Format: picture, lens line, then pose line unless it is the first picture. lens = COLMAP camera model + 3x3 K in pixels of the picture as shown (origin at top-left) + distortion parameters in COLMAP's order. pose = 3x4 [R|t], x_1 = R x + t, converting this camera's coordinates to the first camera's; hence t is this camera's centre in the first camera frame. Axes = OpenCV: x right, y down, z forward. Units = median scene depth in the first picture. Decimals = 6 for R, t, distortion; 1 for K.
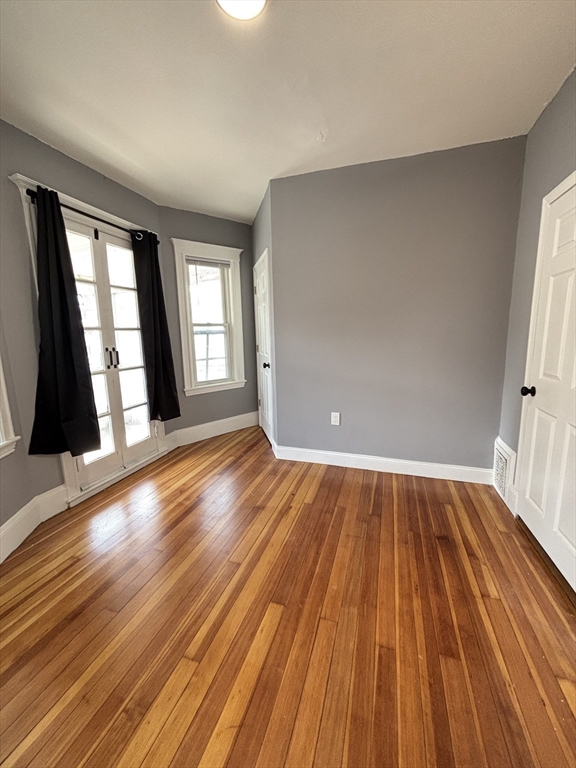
lens RADIAL K [[311.2, 0, 284.9], [0, 311.2, 382.0], [0, 0, 1]] dist [0.000386, 0.000016]
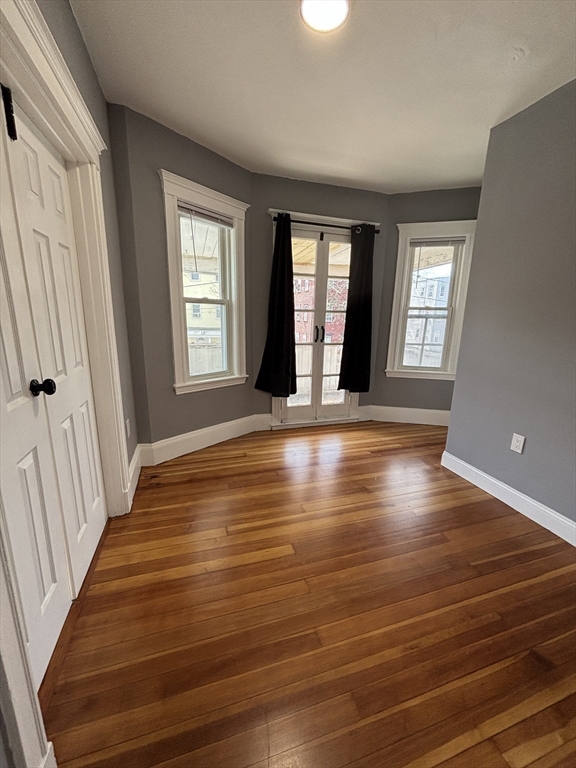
lens RADIAL K [[309.3, 0, 288.2], [0, 309.3, 383.3], [0, 0, 1]] dist [-0.000282, -0.000258]
pose [[0.579391, 0.213277, -0.786650, 0.399054], [-0.161149, 0.976080, 0.145943, -0.039873], [0.798960, 0.042210, 0.599901, 0.127470]]
